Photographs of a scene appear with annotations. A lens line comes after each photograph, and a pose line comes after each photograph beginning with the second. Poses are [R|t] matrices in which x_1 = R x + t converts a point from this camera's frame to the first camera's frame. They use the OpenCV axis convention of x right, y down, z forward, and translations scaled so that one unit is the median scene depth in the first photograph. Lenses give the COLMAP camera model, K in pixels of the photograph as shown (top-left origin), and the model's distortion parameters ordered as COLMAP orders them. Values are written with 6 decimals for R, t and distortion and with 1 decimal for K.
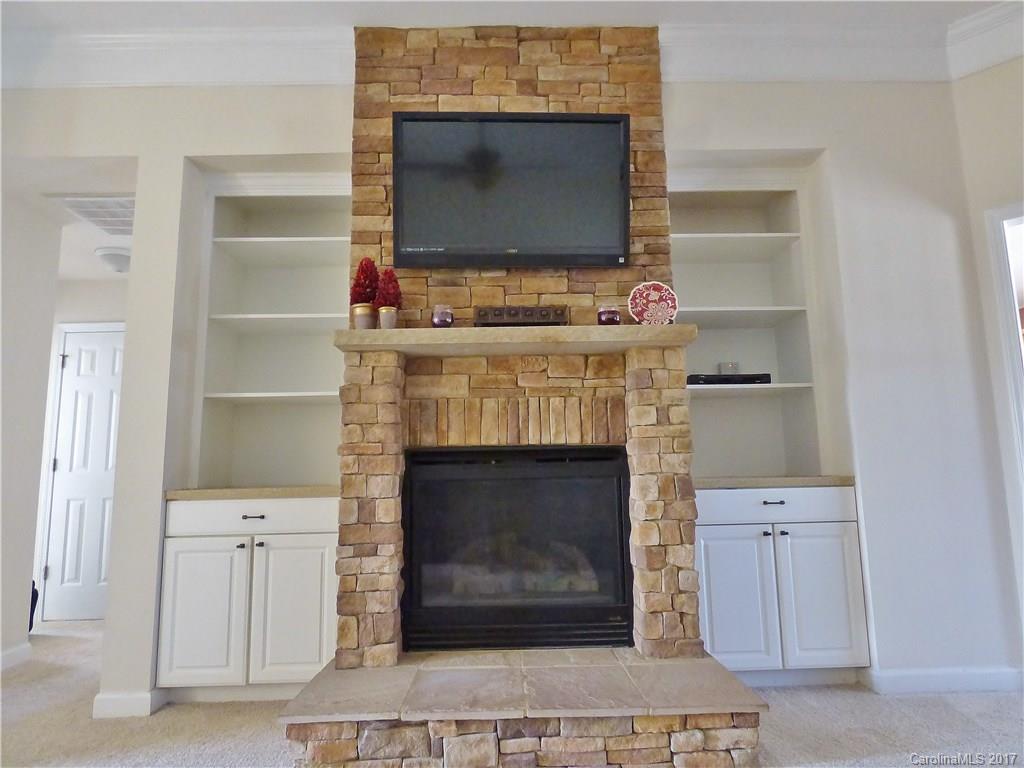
lens RADIAL K [[624.3, 0, 511.4], [0, 624.3, 386.3], [0, 0, 1]] dist [-0.016859, 0.004976]
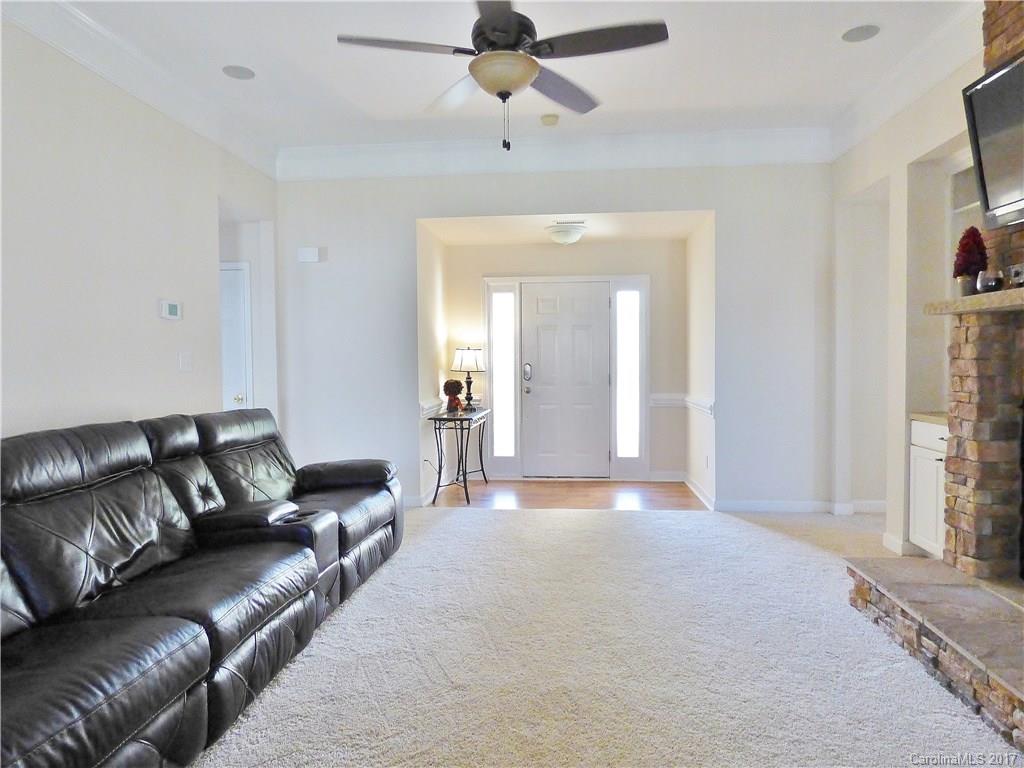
lens RADIAL K [[624.3, 0, 511.9], [0, 624.3, 379.8], [0, 0, 1]] dist [-0.016859, 0.004976]
pose [[-0.118922, 0.053570, -0.991457, 0.984627], [0.163098, 0.986034, 0.033714, -0.107423], [0.979416, -0.157695, -0.125998, 0.290388]]
